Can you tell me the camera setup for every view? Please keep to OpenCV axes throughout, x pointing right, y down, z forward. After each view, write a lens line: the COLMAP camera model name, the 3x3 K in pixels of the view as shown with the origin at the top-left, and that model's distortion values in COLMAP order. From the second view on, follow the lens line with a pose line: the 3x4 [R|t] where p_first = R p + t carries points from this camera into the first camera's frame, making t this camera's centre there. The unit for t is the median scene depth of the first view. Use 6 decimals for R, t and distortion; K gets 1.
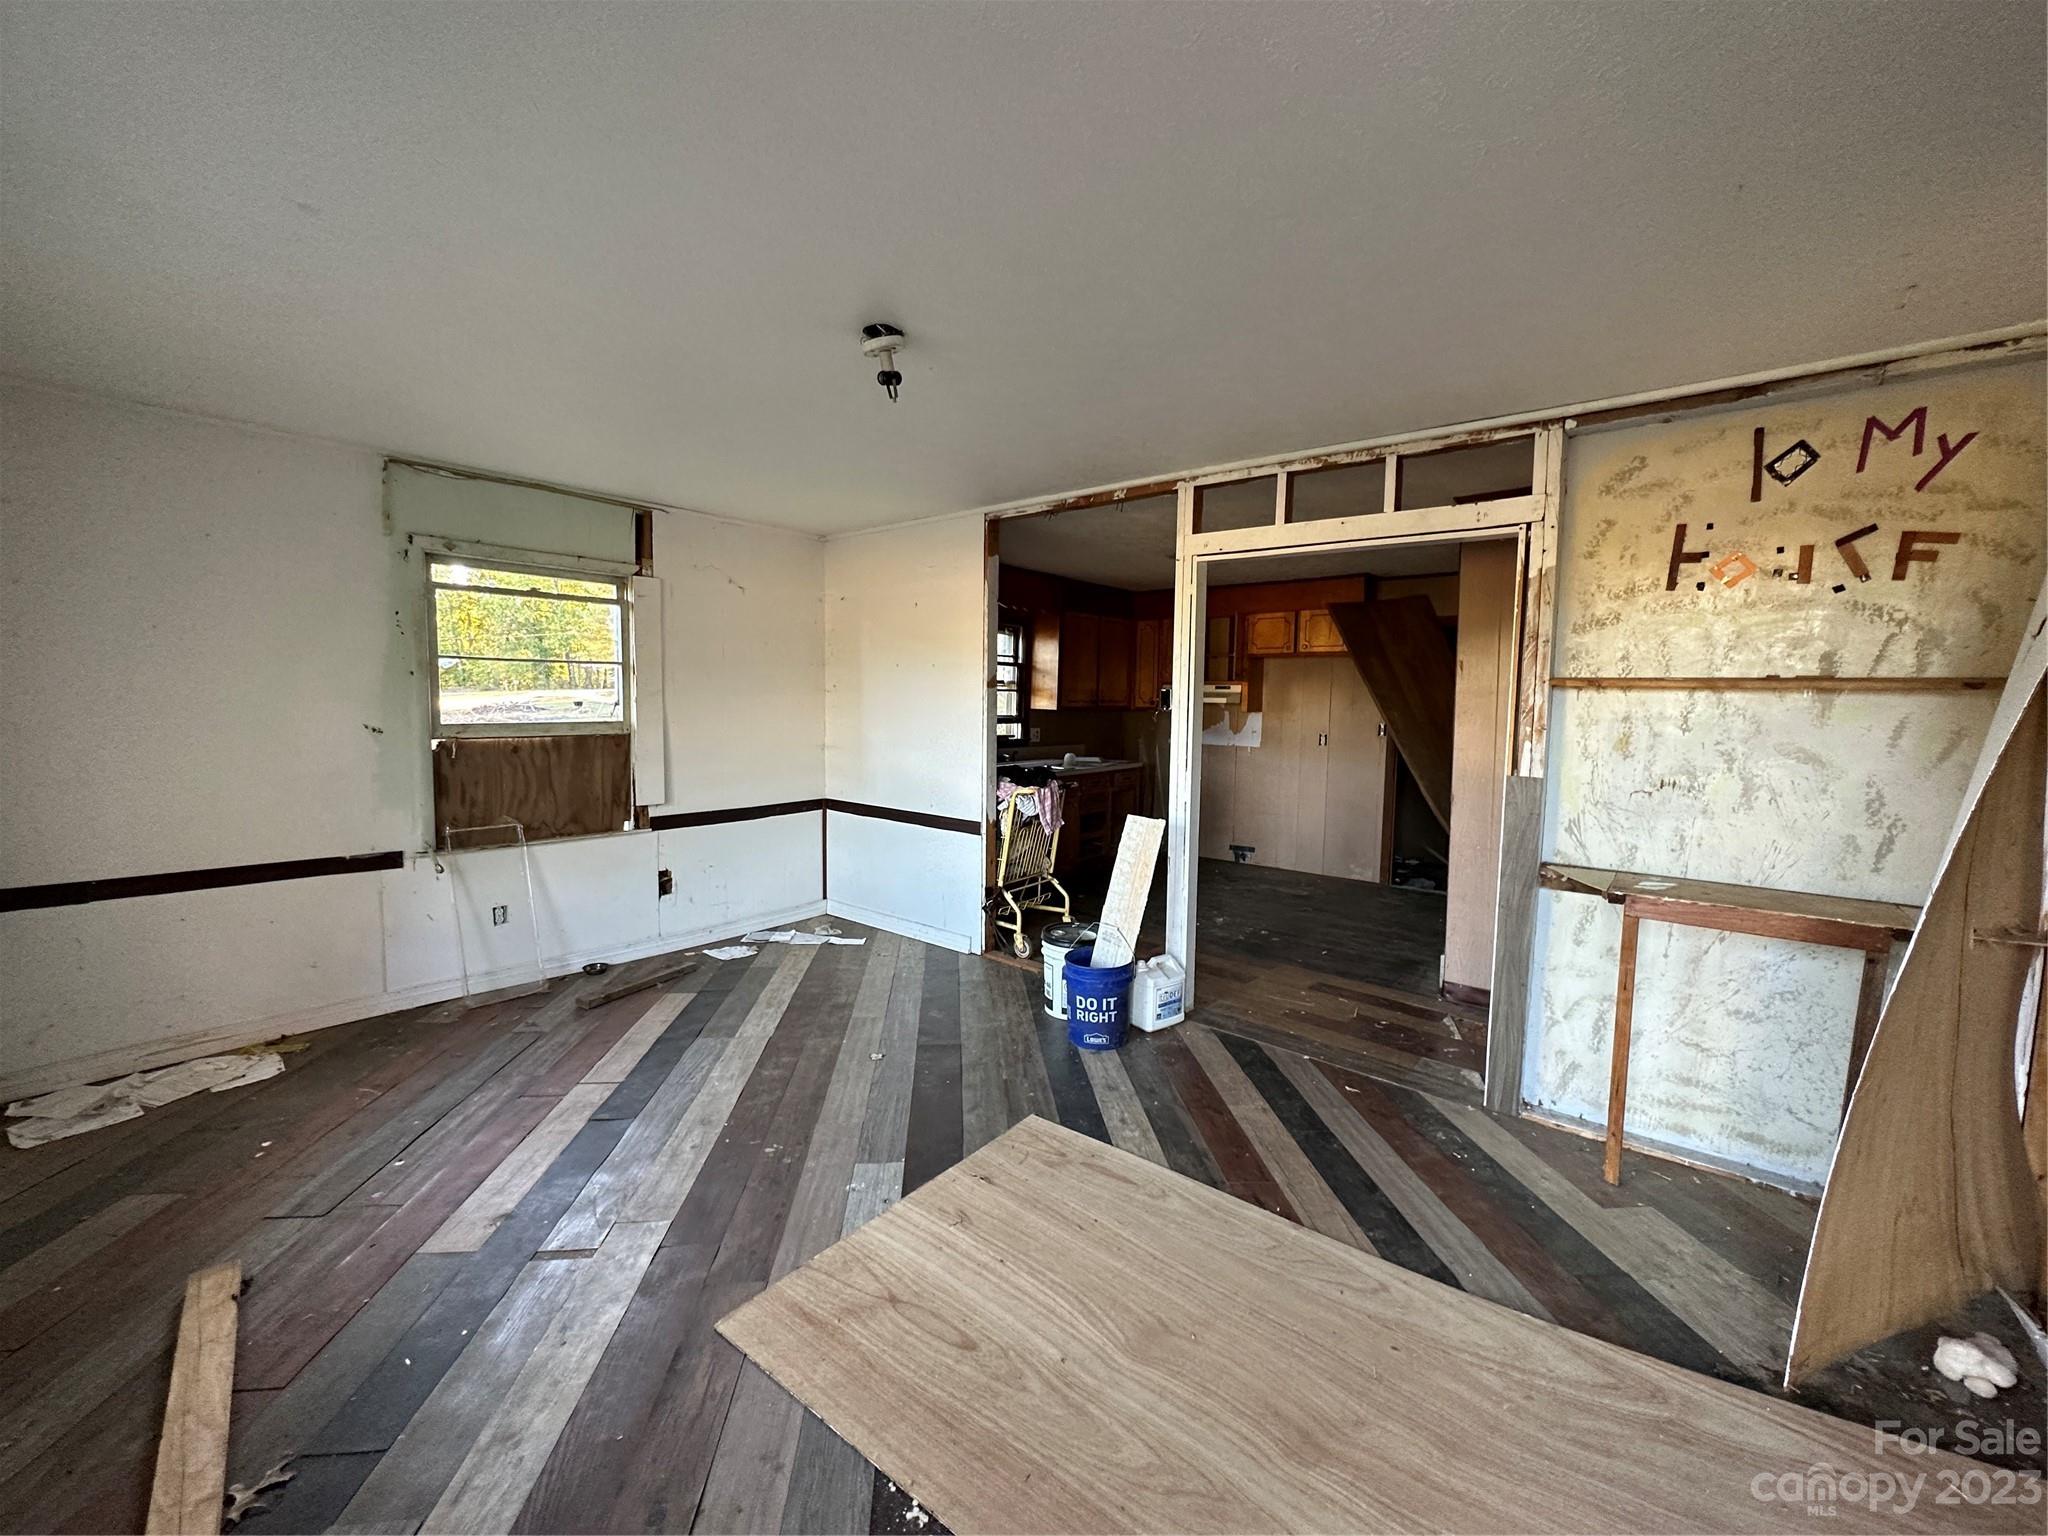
lens RADIAL K [[816.1, 0, 1025.1], [0, 816.1, 766.1], [0, 0, 1]] dist [-0.005015, 0.000637]
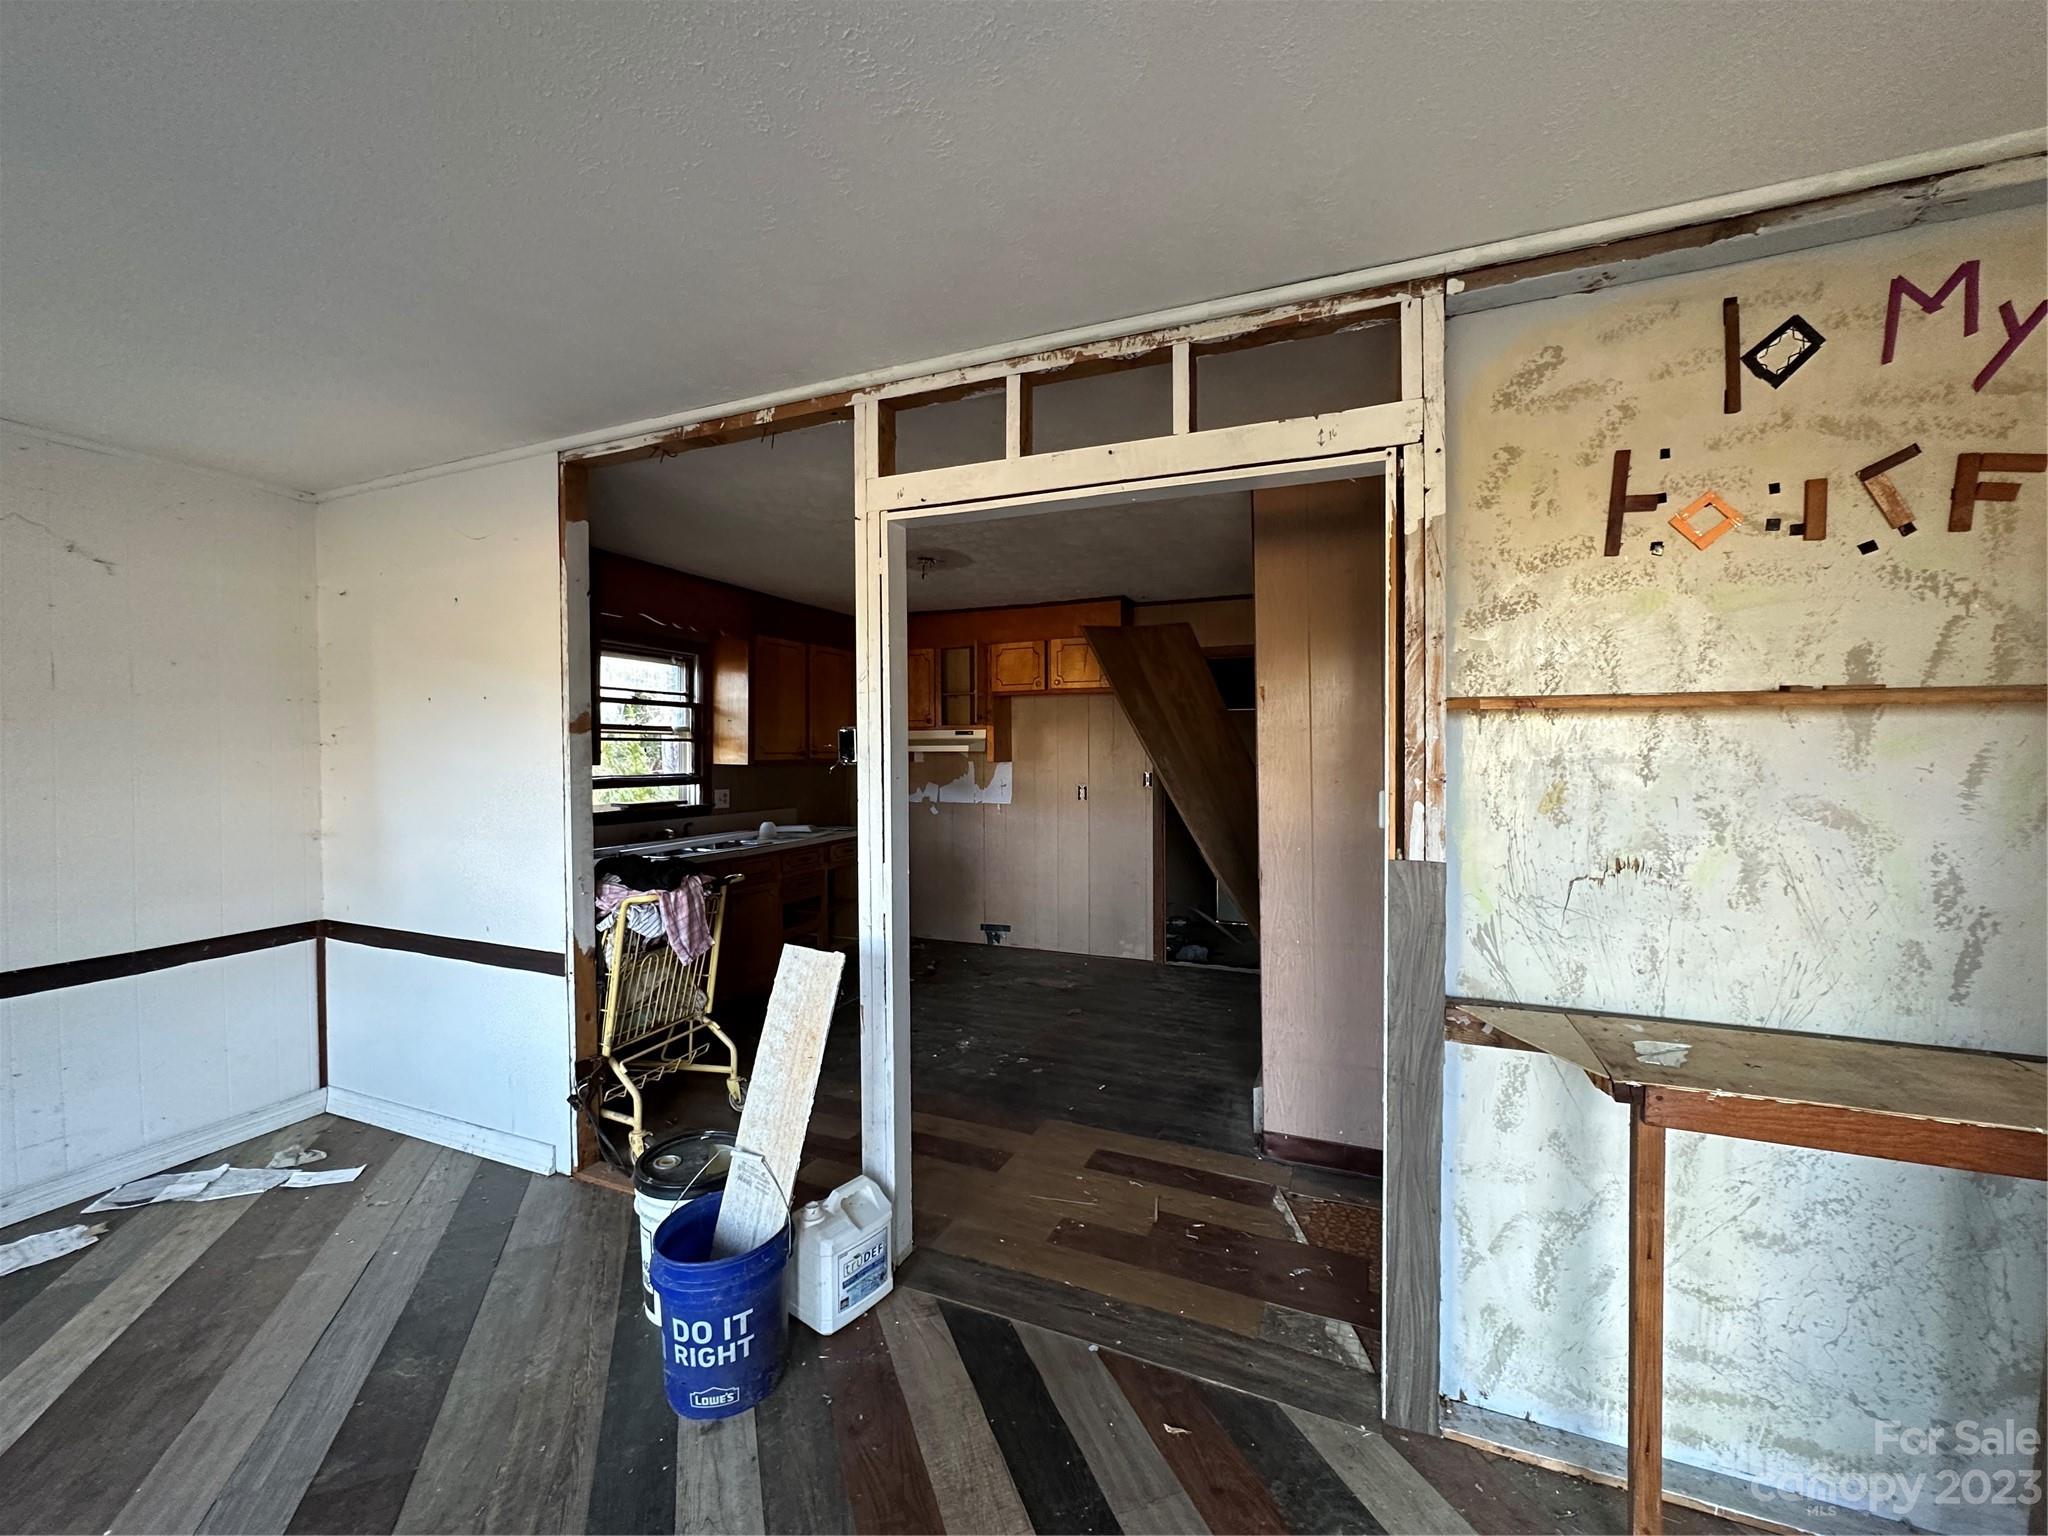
lens RADIAL K [[816.1, 0, 1025.1], [0, 816.1, 766.1], [0, 0, 1]] dist [-0.005015, 0.000637]
pose [[0.958180, -0.023590, 0.285191, 0.150045], [0.041521, 0.997511, -0.056992, -0.031457], [-0.283137, 0.066450, 0.956775, 0.454402]]
